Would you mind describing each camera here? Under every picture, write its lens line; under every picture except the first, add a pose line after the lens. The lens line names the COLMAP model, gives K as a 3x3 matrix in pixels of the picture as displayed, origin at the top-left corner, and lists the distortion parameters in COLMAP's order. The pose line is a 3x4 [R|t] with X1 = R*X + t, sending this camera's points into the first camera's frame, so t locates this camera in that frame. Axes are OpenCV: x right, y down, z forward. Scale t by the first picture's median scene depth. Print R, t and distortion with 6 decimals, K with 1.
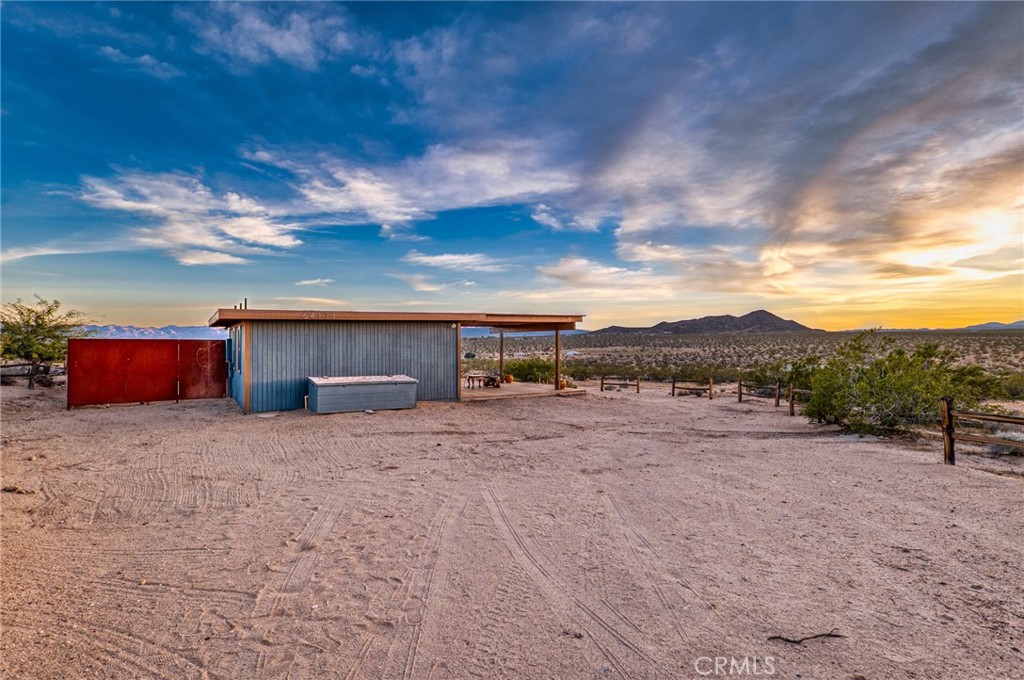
lens RADIAL K [[483.3, 0, 512.0], [0, 483.3, 340.0], [0, 0, 1]] dist [0.002258, 0.000153]
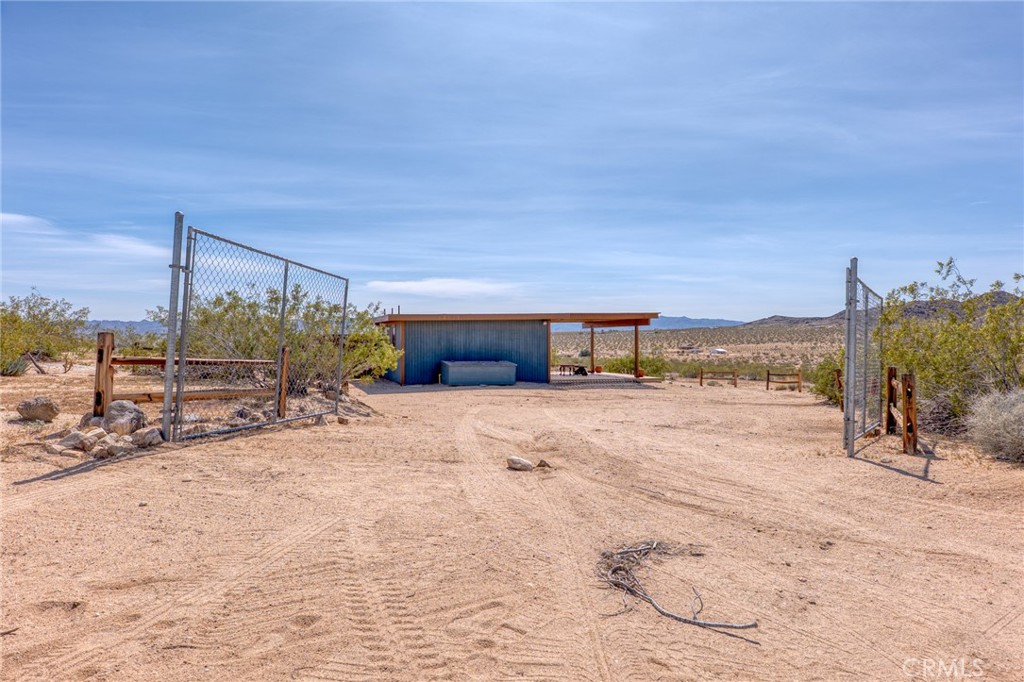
lens RADIAL K [[591.2, 0, 512.0], [0, 591.2, 341.0], [0, 0, 1]] dist [-0.006646, -0.000516]
pose [[0.977486, 0.000771, -0.211000, 0.099171], [0.001561, 0.999940, 0.010887, -0.000135], [0.210996, -0.010971, 0.977425, -0.434025]]
